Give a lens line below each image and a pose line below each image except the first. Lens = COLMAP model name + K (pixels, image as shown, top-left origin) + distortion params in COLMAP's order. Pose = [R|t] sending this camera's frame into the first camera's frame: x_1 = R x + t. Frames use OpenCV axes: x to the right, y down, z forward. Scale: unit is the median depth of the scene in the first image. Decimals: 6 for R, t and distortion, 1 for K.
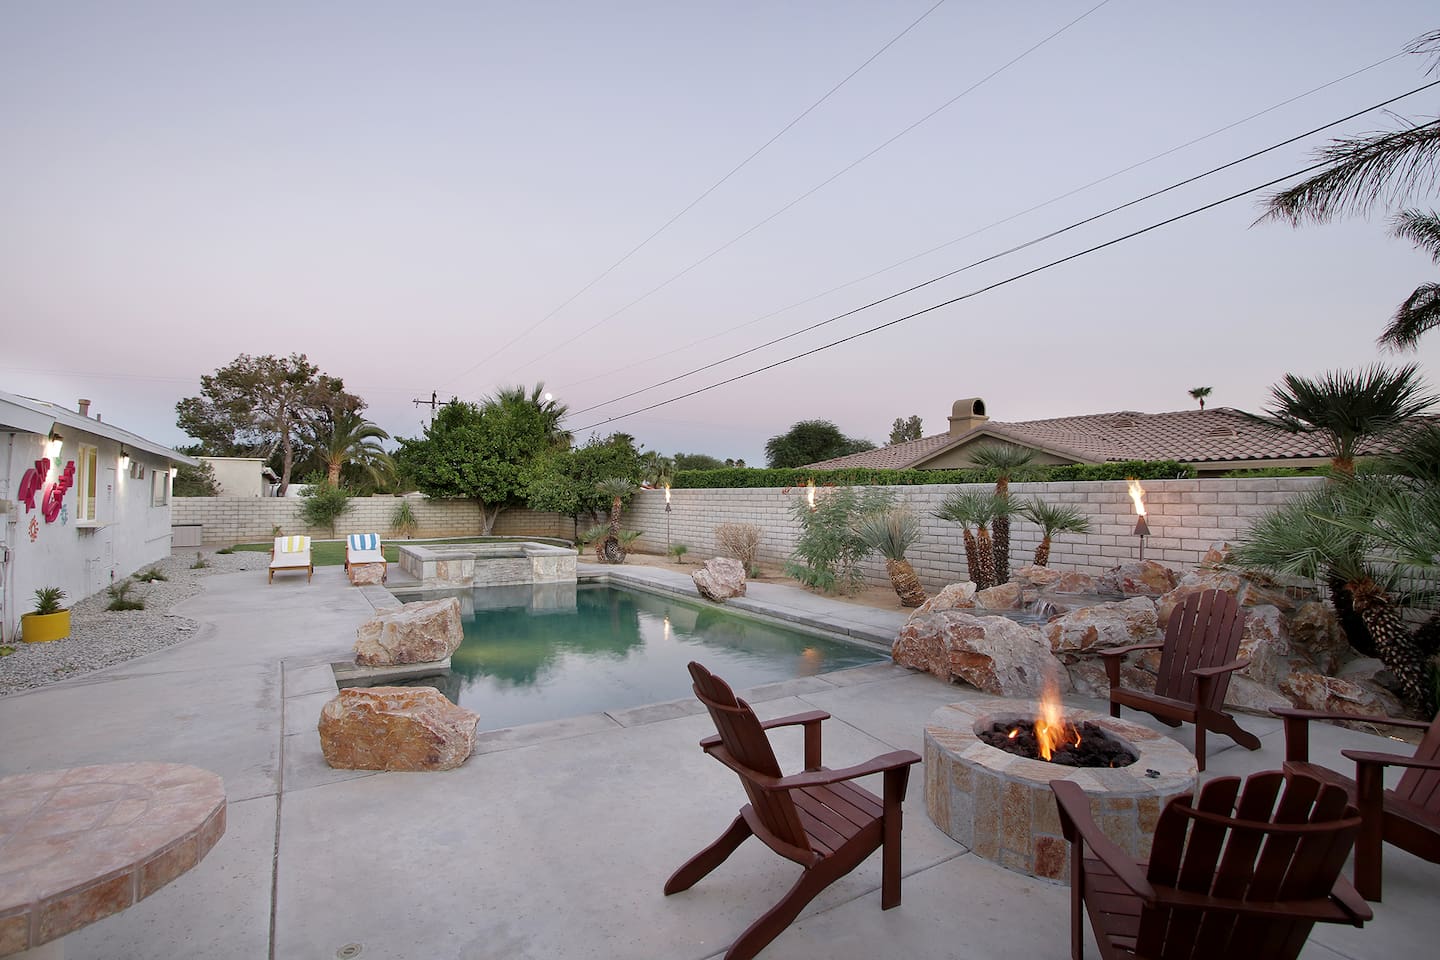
lens RADIAL K [[656.2, 0, 720.0], [0, 656.2, 480.0], [0, 0, 1]] dist [-0.006642, -0.000342]
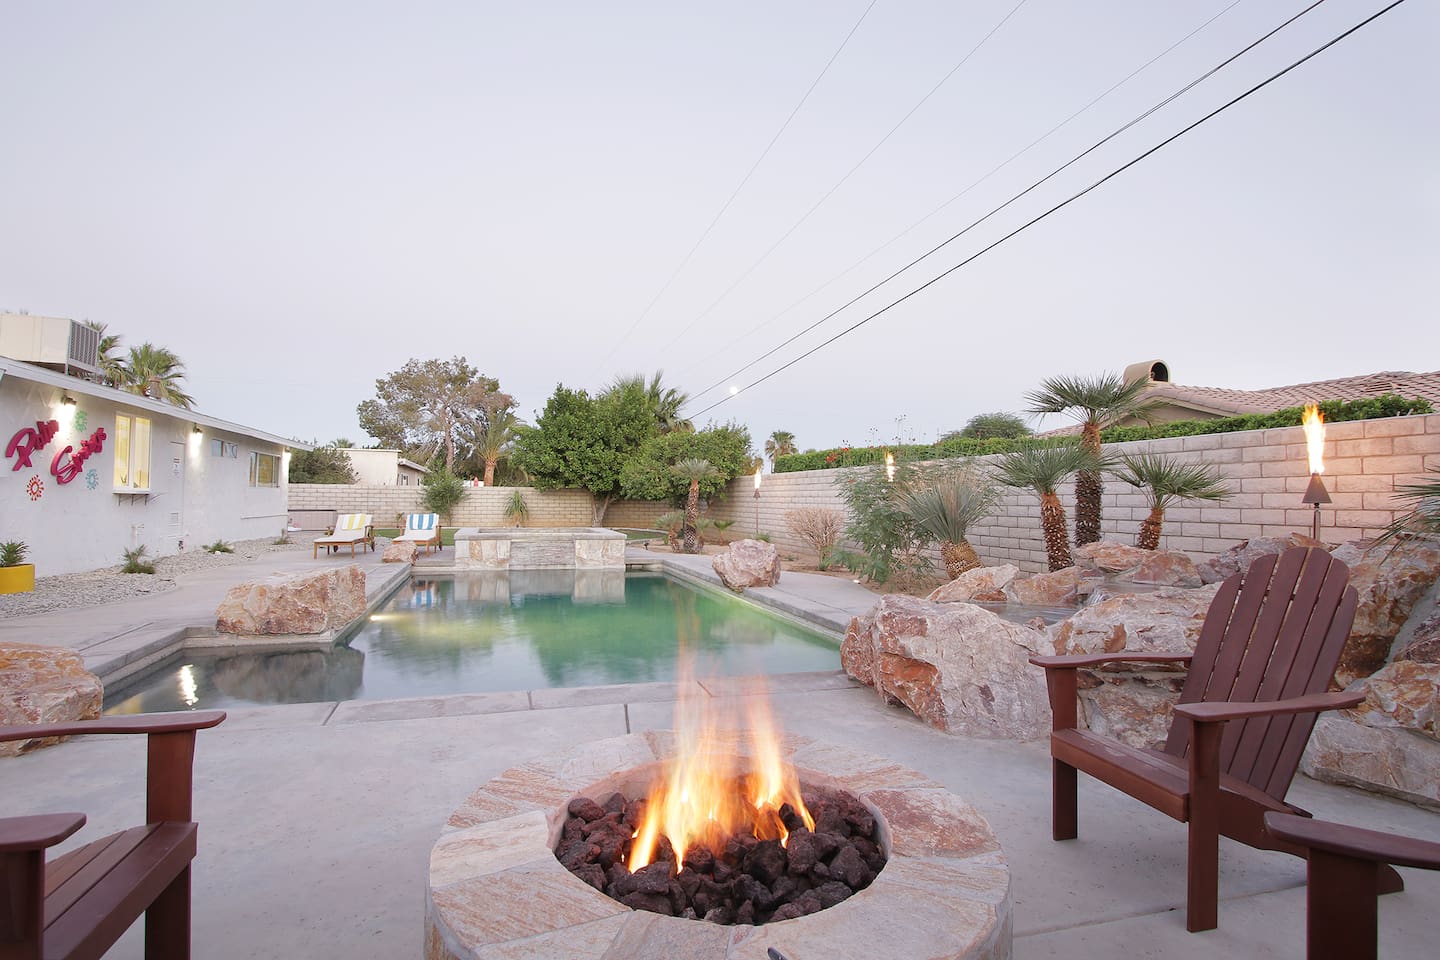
lens RADIAL K [[686.8, 0, 720.0], [0, 686.8, 480.0], [0, 0, 1]] dist [-0.008225, -0.000225]
pose [[0.969717, -0.000576, -0.244230, 0.142217], [0.000007, 0.999997, -0.002333, 0.036762], [0.244231, 0.002260, 0.969715, 0.123964]]
